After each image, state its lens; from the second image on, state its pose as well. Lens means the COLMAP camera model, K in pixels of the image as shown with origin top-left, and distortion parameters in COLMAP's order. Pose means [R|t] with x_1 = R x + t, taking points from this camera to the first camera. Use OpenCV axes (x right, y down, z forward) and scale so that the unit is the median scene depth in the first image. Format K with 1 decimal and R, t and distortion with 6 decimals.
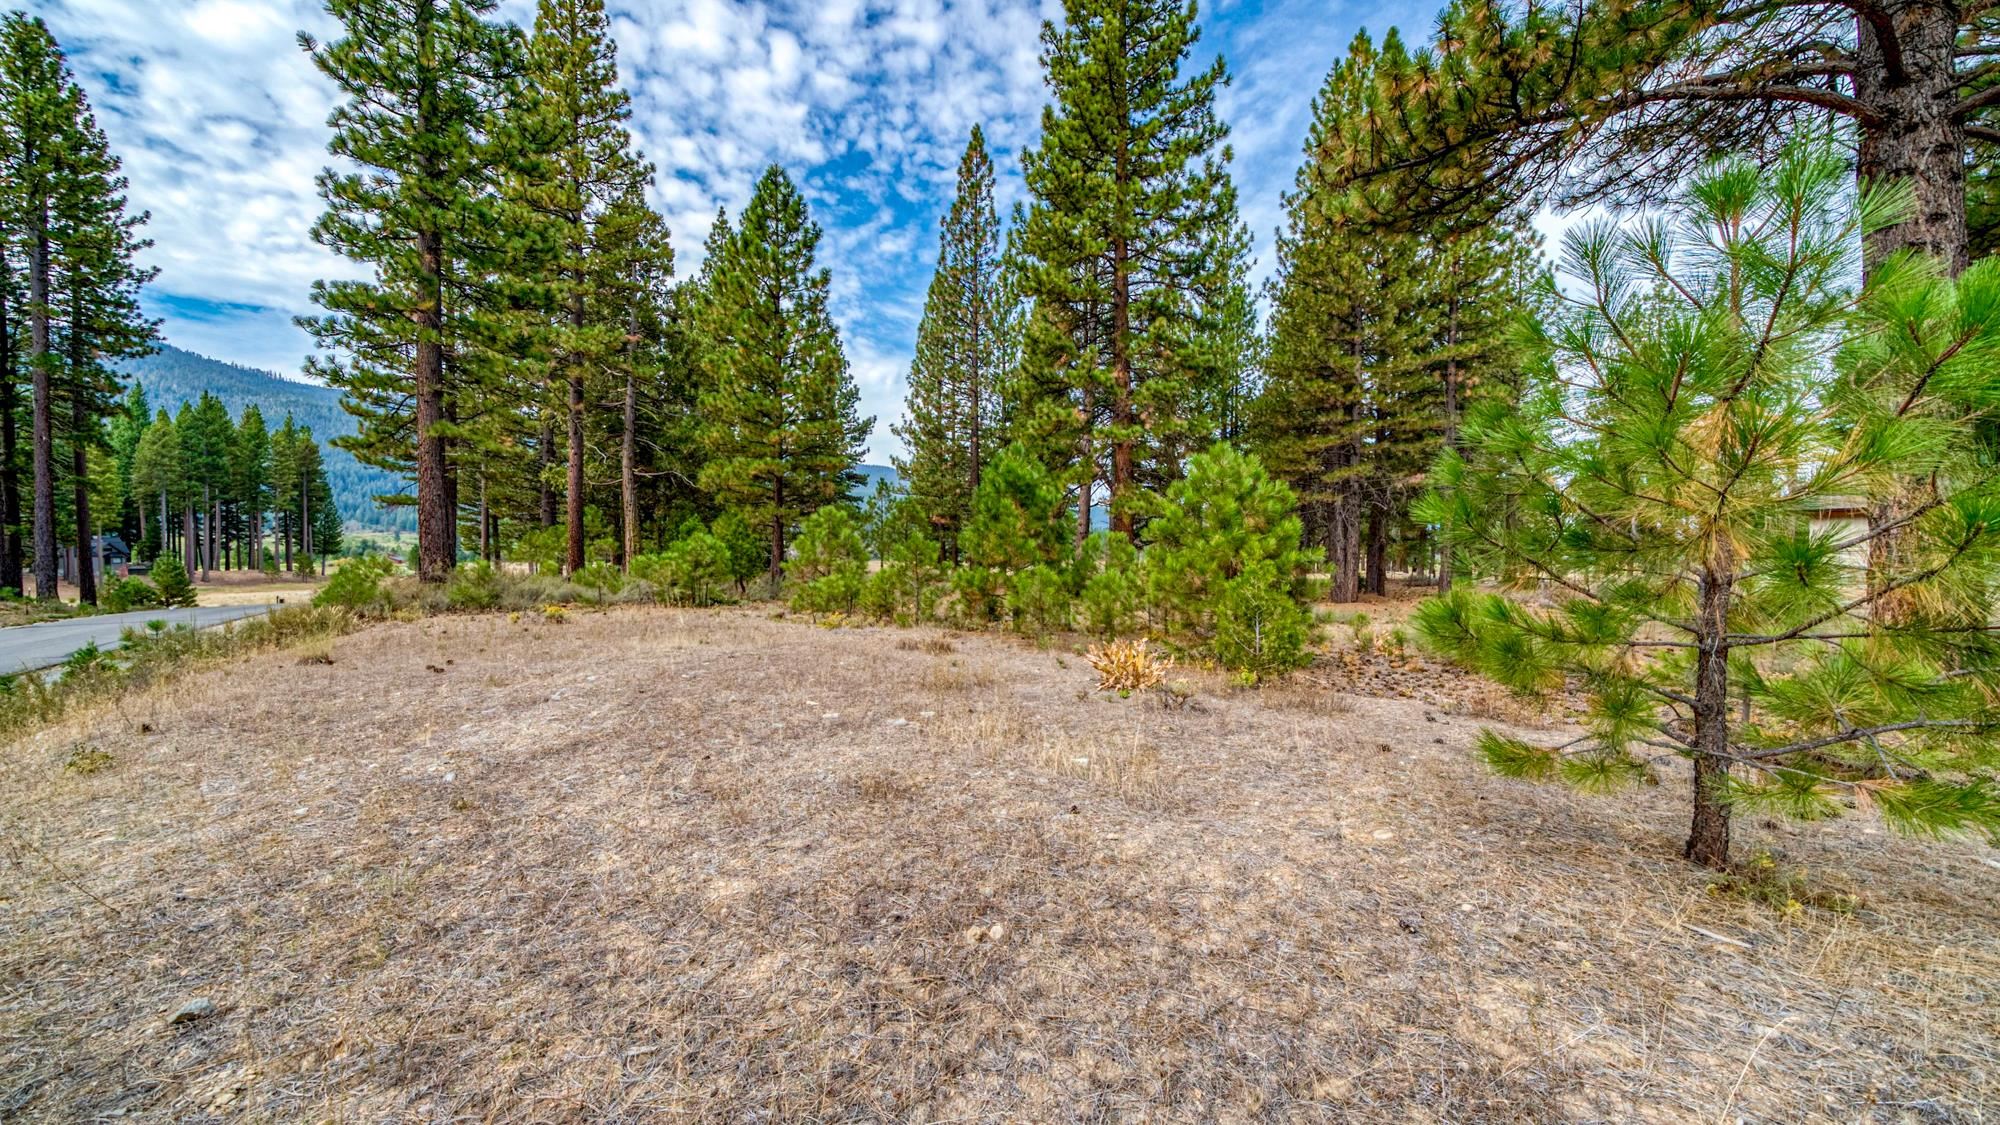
lens RADIAL K [[669.7, 0, 998.4], [0, 669.7, 563.7], [0, 0, 1]] dist [0.001003, -0.000002]
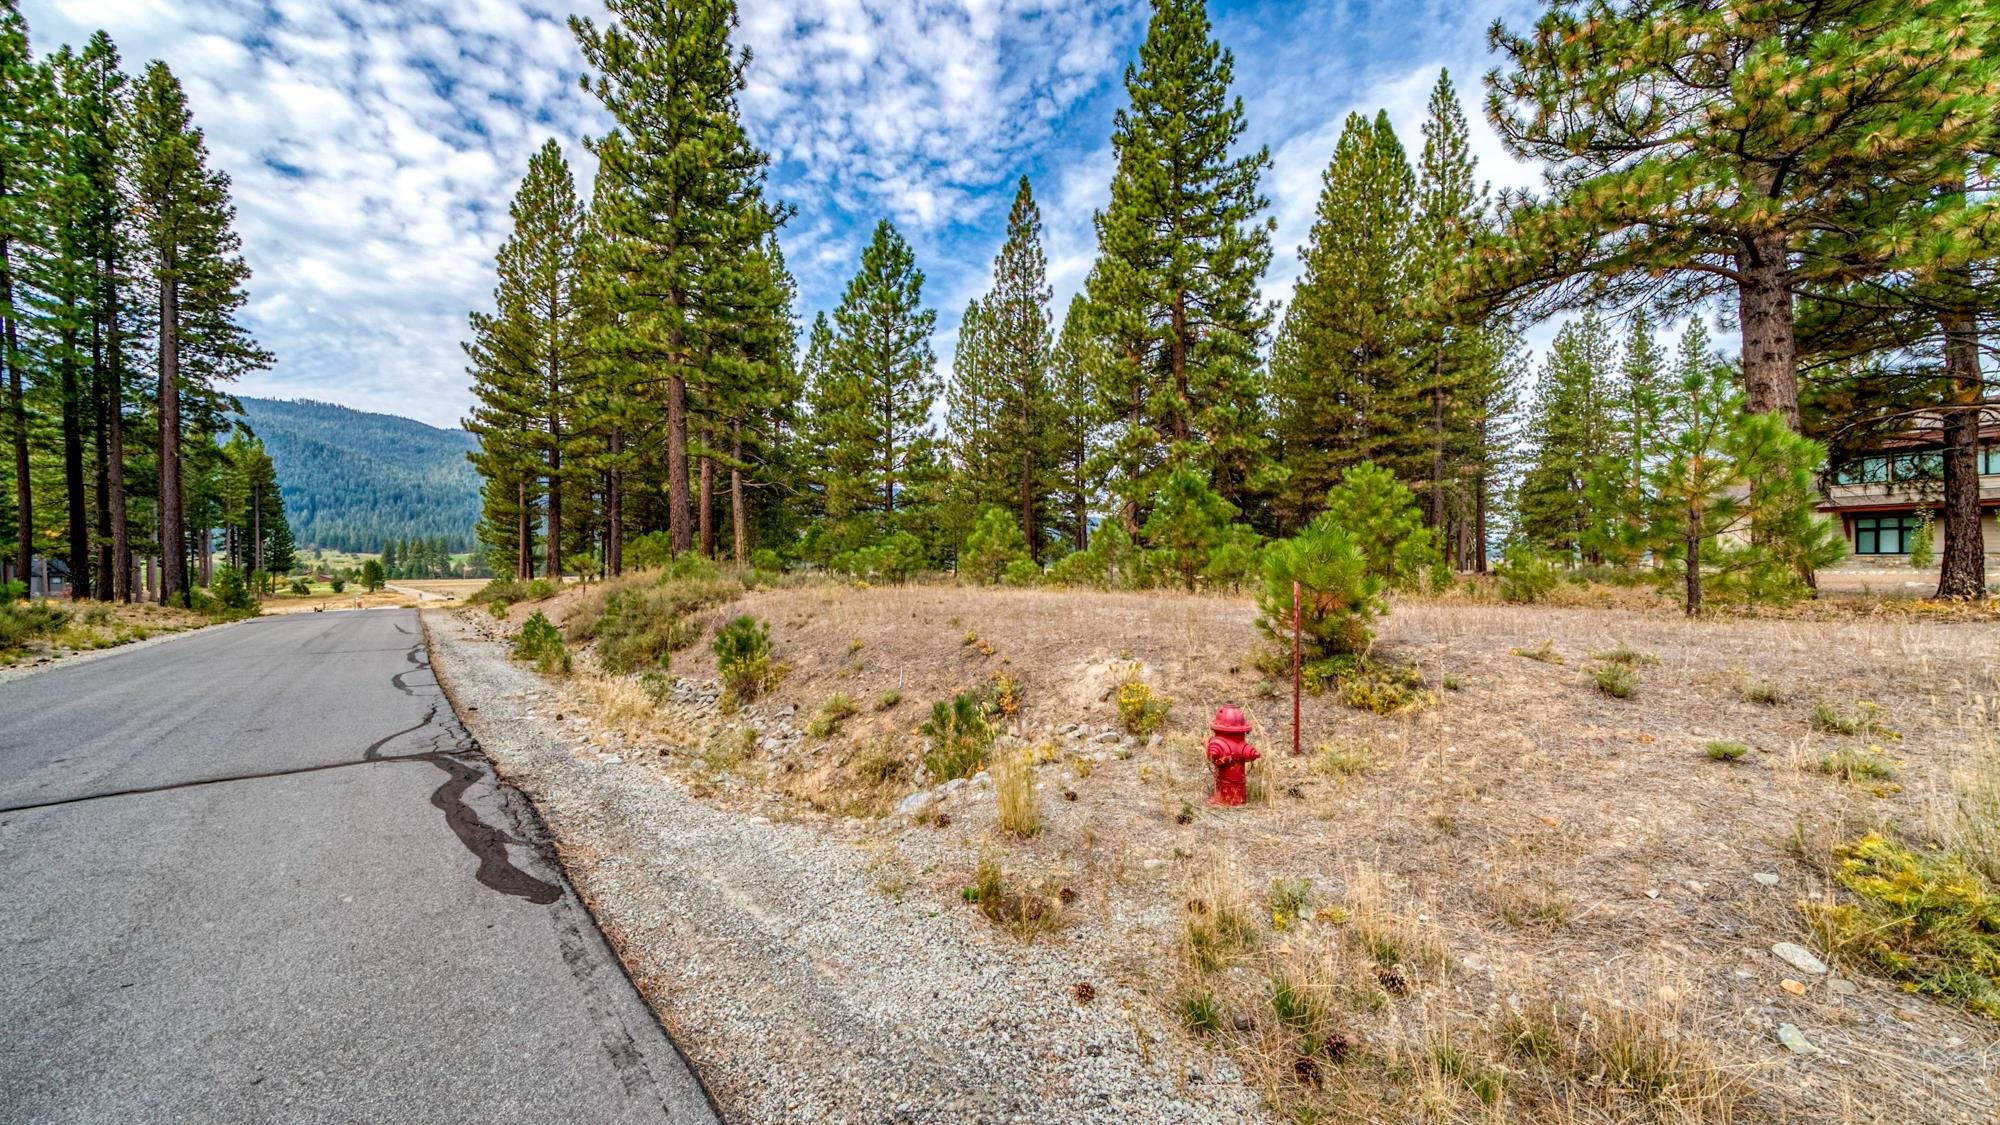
lens RADIAL K [[669.7, 0, 1004.4], [0, 669.7, 562.7], [0, 0, 1]] dist [0.001003, -0.000002]
pose [[0.997829, -0.013878, 0.064385, -0.207705], [0.014870, 0.999778, -0.014951, 0.022334], [-0.064164, 0.015876, 0.997813, -0.168220]]
